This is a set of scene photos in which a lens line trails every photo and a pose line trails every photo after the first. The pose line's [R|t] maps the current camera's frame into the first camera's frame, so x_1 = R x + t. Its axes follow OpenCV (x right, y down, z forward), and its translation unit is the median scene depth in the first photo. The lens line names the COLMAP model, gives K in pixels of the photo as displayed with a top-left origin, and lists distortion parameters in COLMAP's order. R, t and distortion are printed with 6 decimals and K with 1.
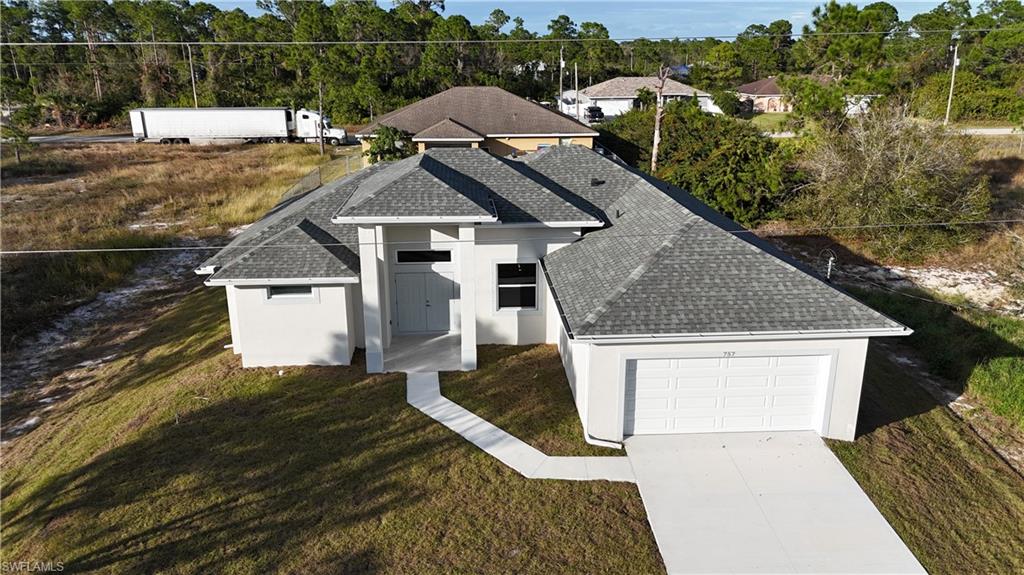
lens RADIAL K [[747.4, 0, 509.5], [0, 747.4, 284.2], [0, 0, 1]] dist [0.045154, -0.041648]
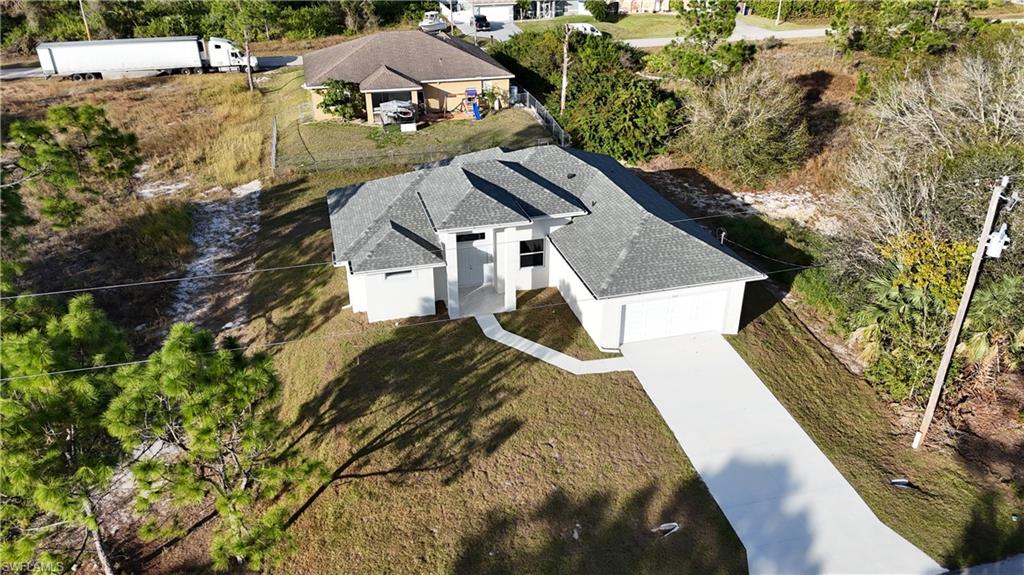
lens RADIAL K [[747.4, 0, 503.1], [0, 747.4, 286.7], [0, 0, 1]] dist [0.045154, -0.041648]
pose [[0.981047, -0.094392, 0.169224, -0.317993], [0.062820, 0.981092, 0.183062, -0.217496], [-0.183304, -0.168961, 0.968428, -0.514638]]
